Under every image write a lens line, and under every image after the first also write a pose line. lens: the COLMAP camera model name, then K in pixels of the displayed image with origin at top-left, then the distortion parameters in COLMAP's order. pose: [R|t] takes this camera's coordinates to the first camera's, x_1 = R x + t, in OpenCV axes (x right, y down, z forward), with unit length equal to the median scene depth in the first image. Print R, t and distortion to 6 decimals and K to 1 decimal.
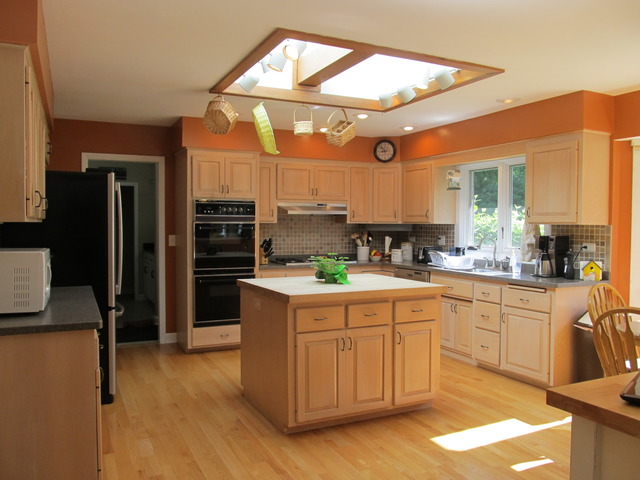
lens RADIAL K [[536.3, 0, 320.0], [0, 536.3, 240.0], [0, 0, 1]] dist [-0.085307, 0.071961]
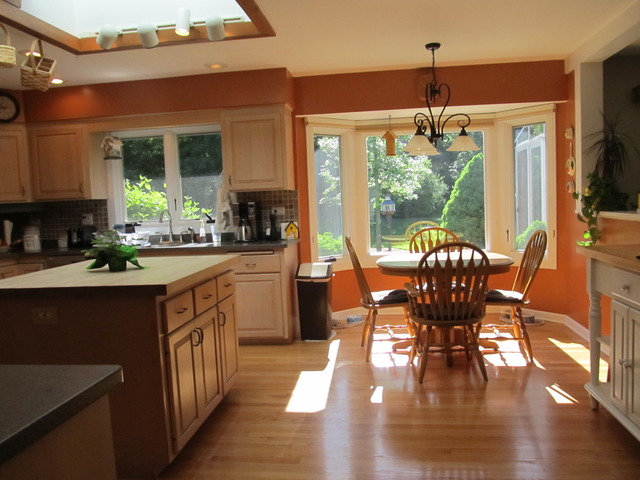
lens RADIAL K [[536.3, 0, 320.0], [0, 536.3, 240.0], [0, 0, 1]] dist [-0.085307, 0.071961]
pose [[0.541803, -0.092456, 0.835405, -0.379554], [0.071919, 0.995386, 0.063518, 0.008904], [-0.837423, 0.025667, 0.545952, 0.301436]]
